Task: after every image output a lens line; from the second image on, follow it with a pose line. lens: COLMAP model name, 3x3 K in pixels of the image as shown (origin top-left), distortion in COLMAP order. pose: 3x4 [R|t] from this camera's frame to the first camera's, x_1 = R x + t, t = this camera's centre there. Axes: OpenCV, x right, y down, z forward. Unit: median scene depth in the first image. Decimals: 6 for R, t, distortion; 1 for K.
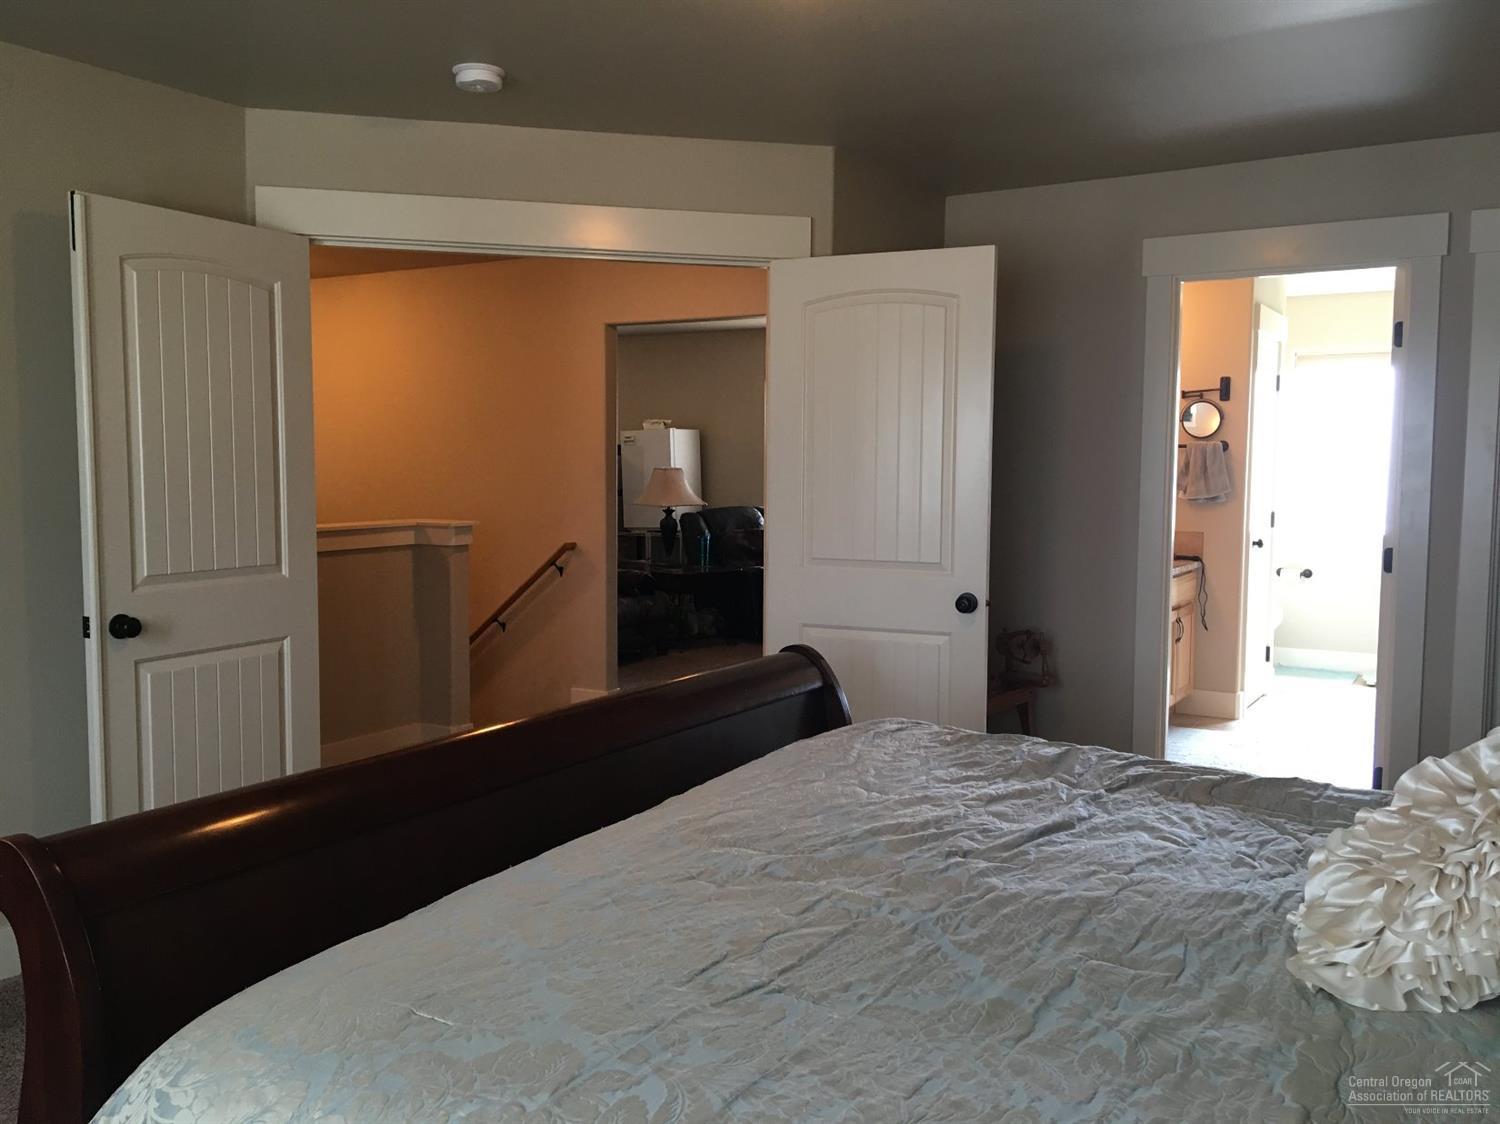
lens RADIAL K [[1263.3, 0, 747.6], [0, 1263.3, 562.7], [0, 0, 1]] dist [0.046472, -0.087699]
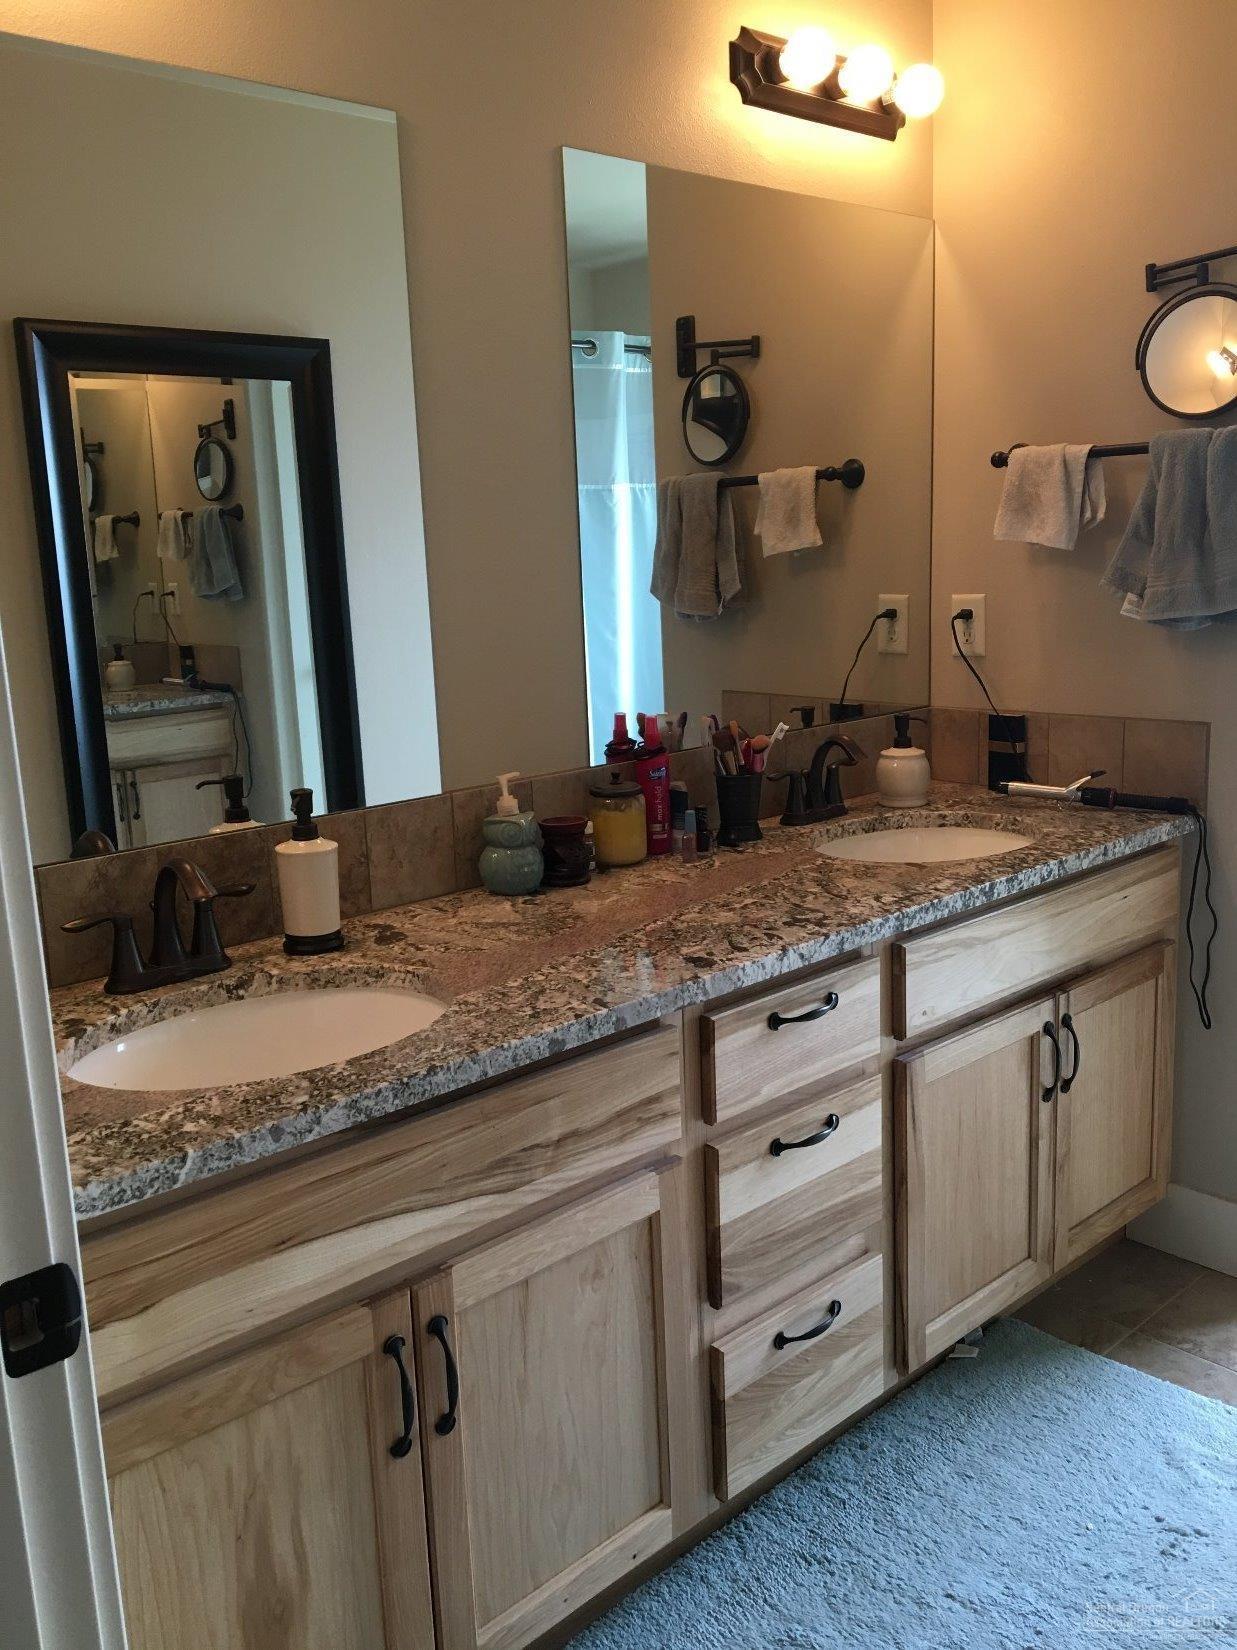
lens RADIAL K [[1389.7, 0, 609.7], [0, 1389.7, 820.0], [0, 0, 1]] dist [0.046472, -0.087699]
pose [[0.960249, 0.011851, -0.278892, 0.317004], [0.023429, 0.992151, 0.122828, -0.046750], [0.278159, -0.124479, 0.952435, 0.629401]]
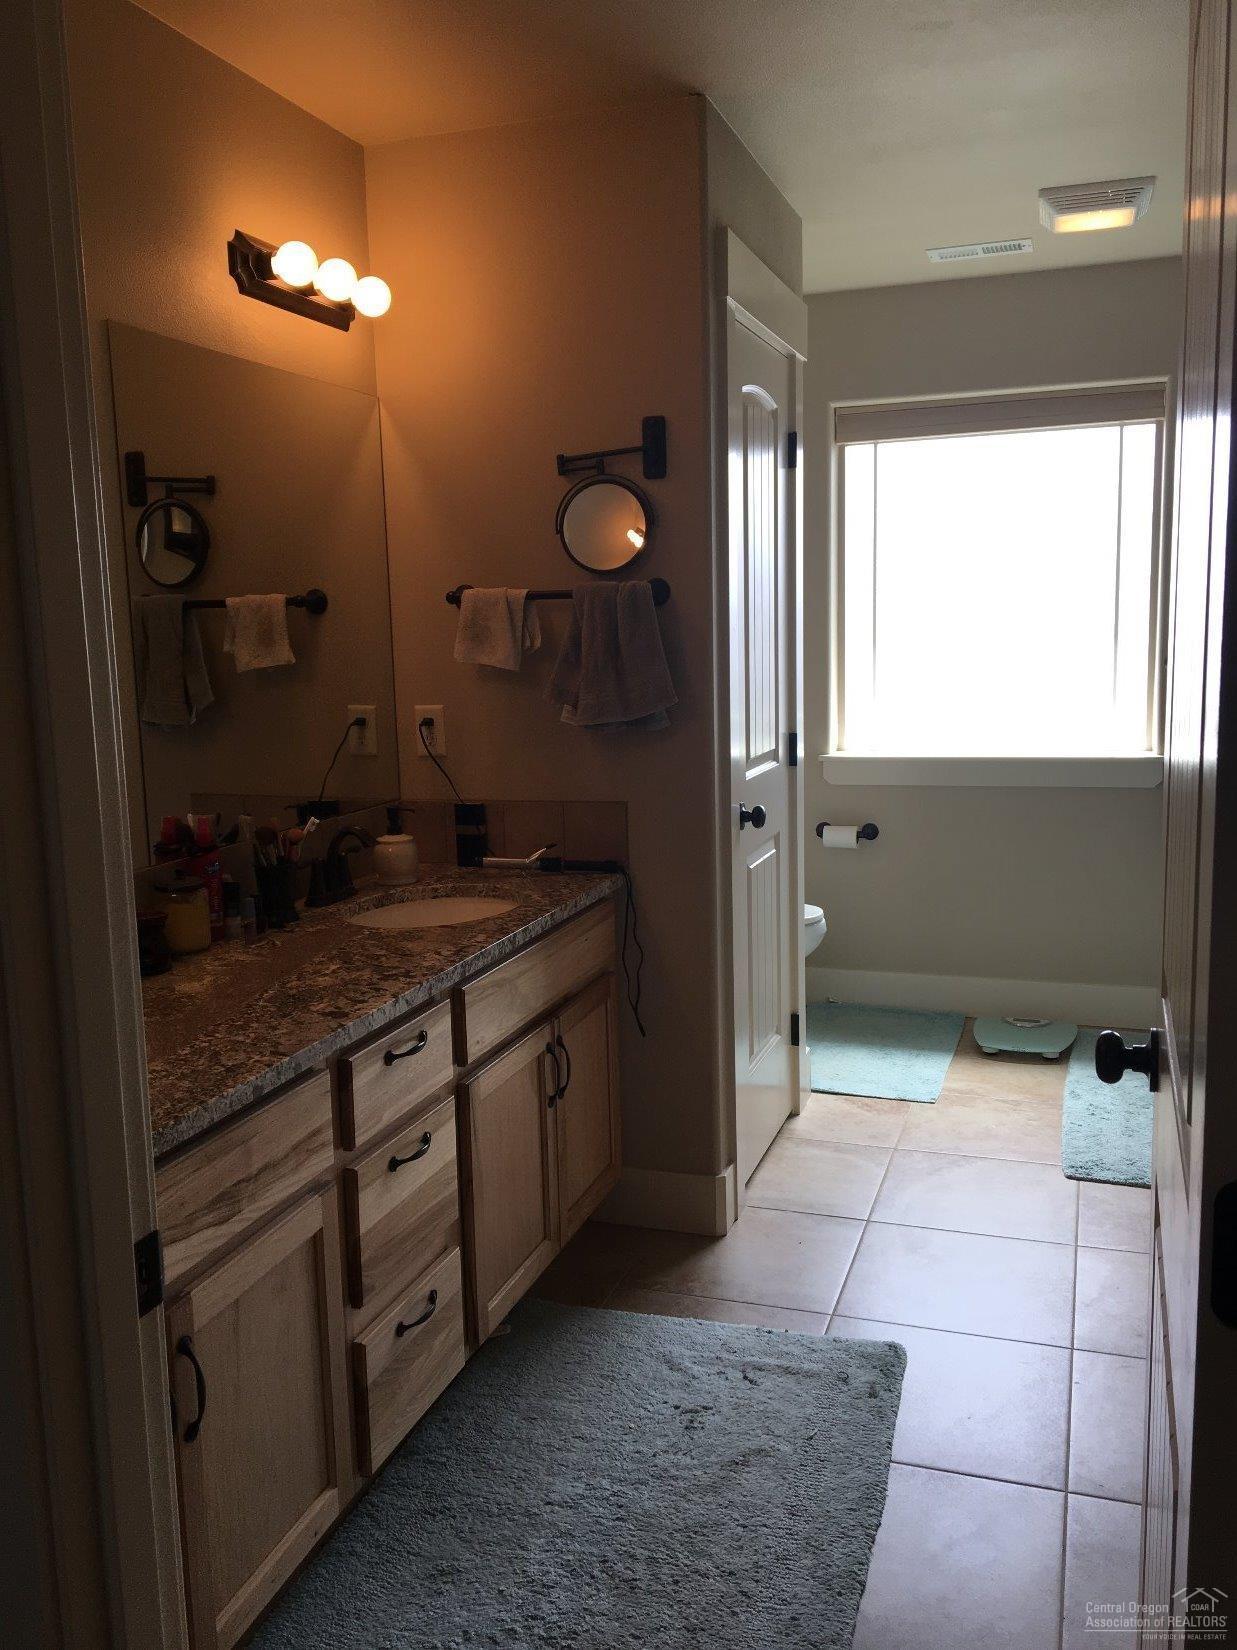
lens RADIAL K [[1389.7, 0, 624.3], [0, 1389.7, 816.6], [0, 0, 1]] dist [0.046472, -0.087699]
pose [[0.972885, -0.060653, 0.223196, 0.259698], [0.046382, 0.996563, 0.068639, -0.050961], [-0.226592, -0.056425, 0.972354, 0.563541]]
